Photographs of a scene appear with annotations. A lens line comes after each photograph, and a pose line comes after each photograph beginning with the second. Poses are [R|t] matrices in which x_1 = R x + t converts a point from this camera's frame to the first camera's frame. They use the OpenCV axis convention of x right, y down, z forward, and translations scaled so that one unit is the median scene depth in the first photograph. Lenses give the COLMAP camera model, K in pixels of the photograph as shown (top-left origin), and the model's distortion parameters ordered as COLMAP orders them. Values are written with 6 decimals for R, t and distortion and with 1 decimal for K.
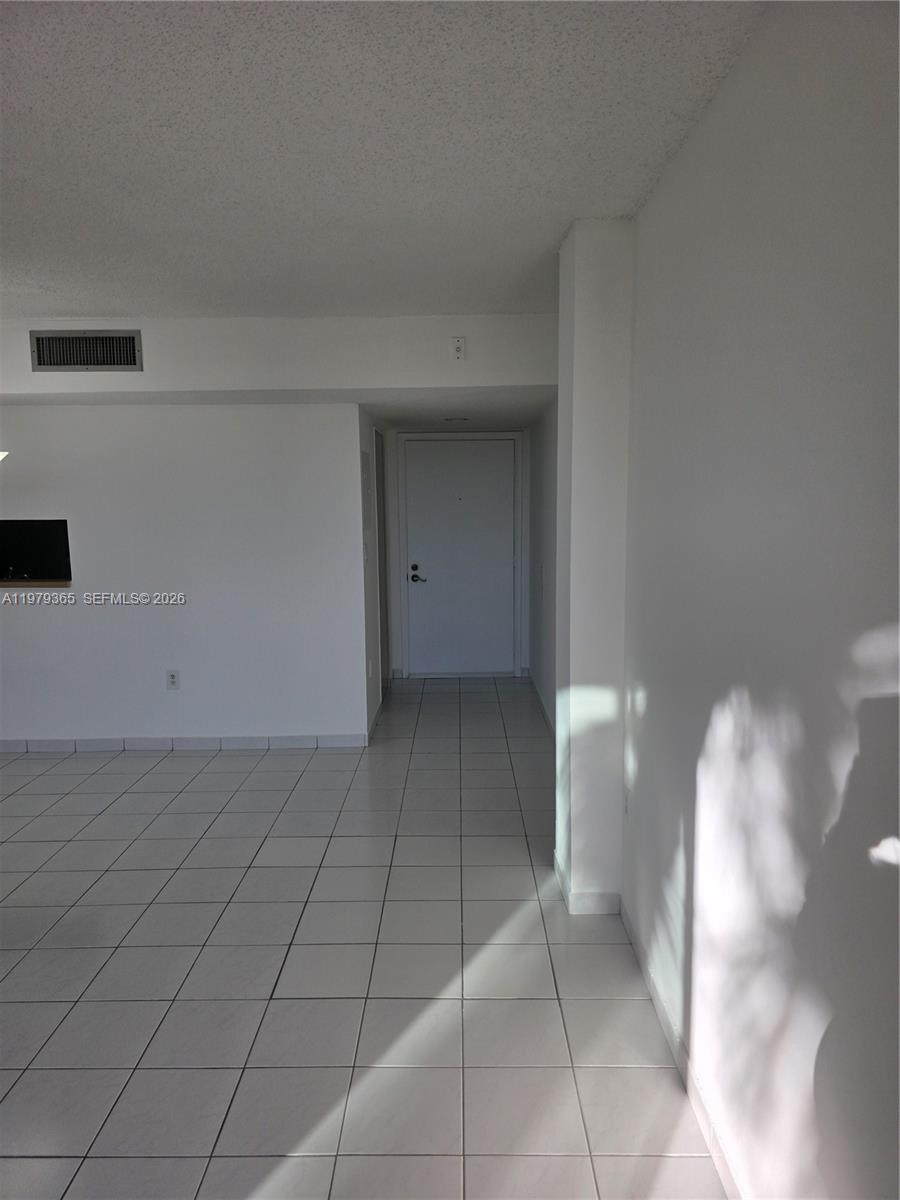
lens RADIAL K [[798.1, 0, 450.0], [0, 798.1, 600.0], [0, 0, 1]] dist [0.069623, -0.052617]
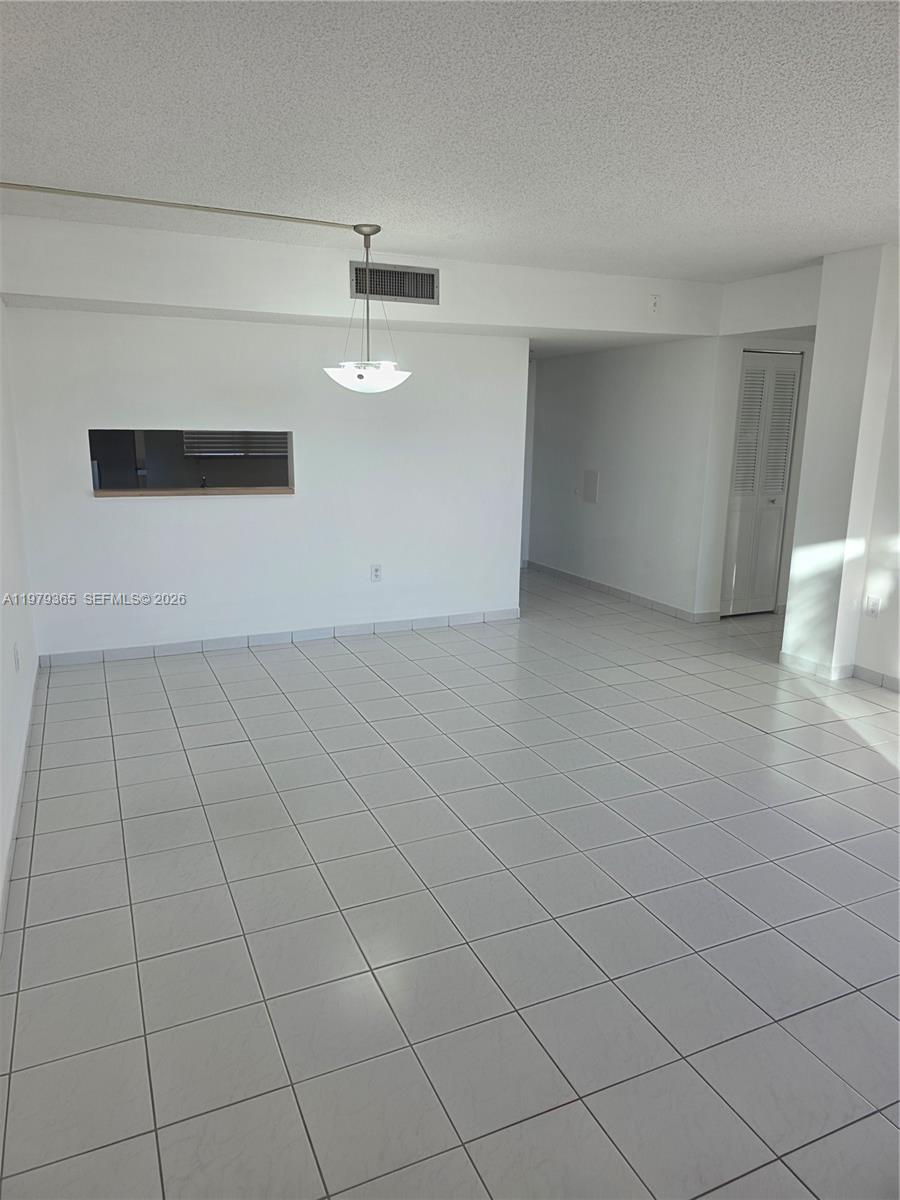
lens RADIAL K [[801.4, 0, 431.8], [0, 801.4, 591.2], [0, 0, 1]] dist [0.053340, -0.048536]
pose [[0.911186, -0.065666, 0.406728, -0.898001], [0.031704, 0.995465, 0.089691, 0.029245], [-0.410773, -0.068831, 0.909136, -0.100692]]
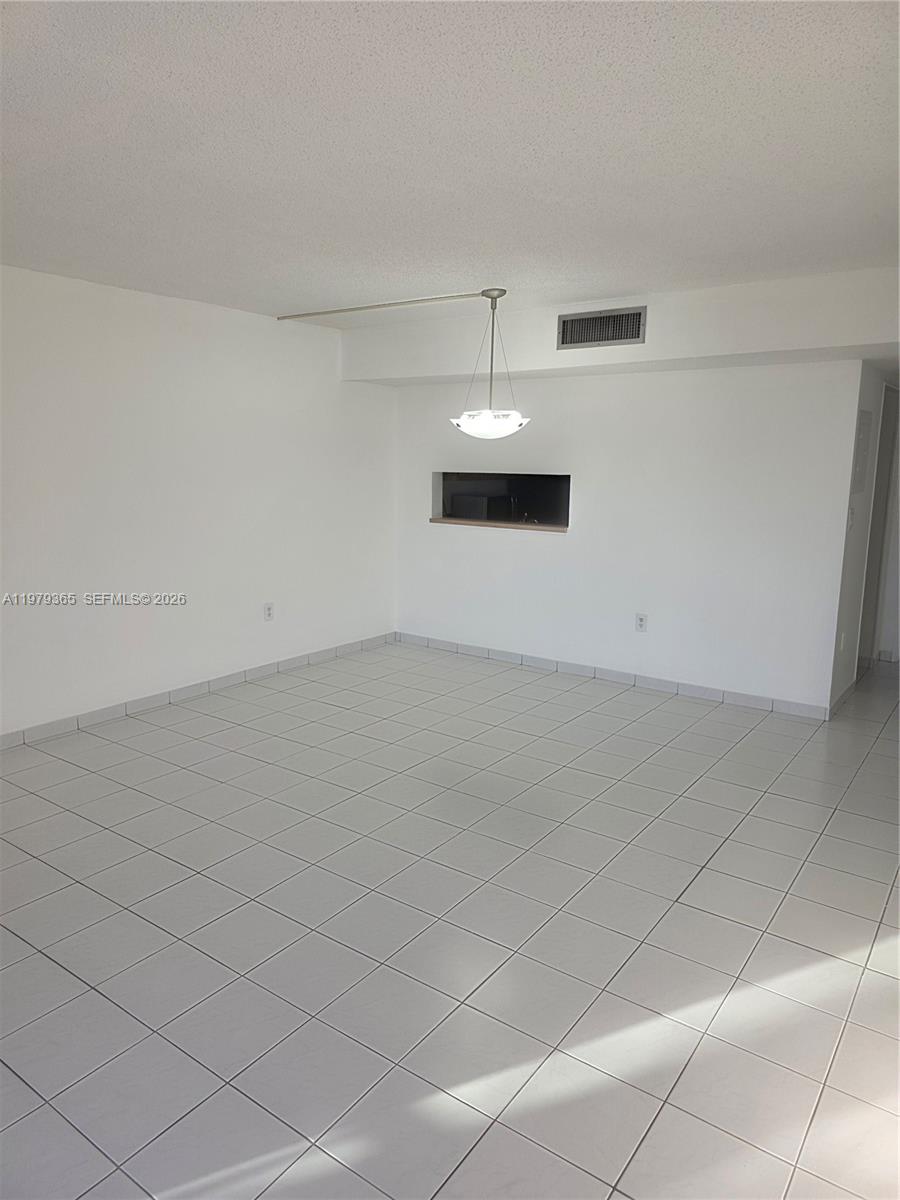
lens RADIAL K [[801.4, 0, 431.8], [0, 801.4, 591.2], [0, 0, 1]] dist [0.053340, -0.048536]
pose [[0.807665, 0.118106, -0.577692, 0.067938], [-0.095743, 0.993001, 0.069157, 0.008817], [0.581816, -0.000546, 0.813320, -0.078520]]
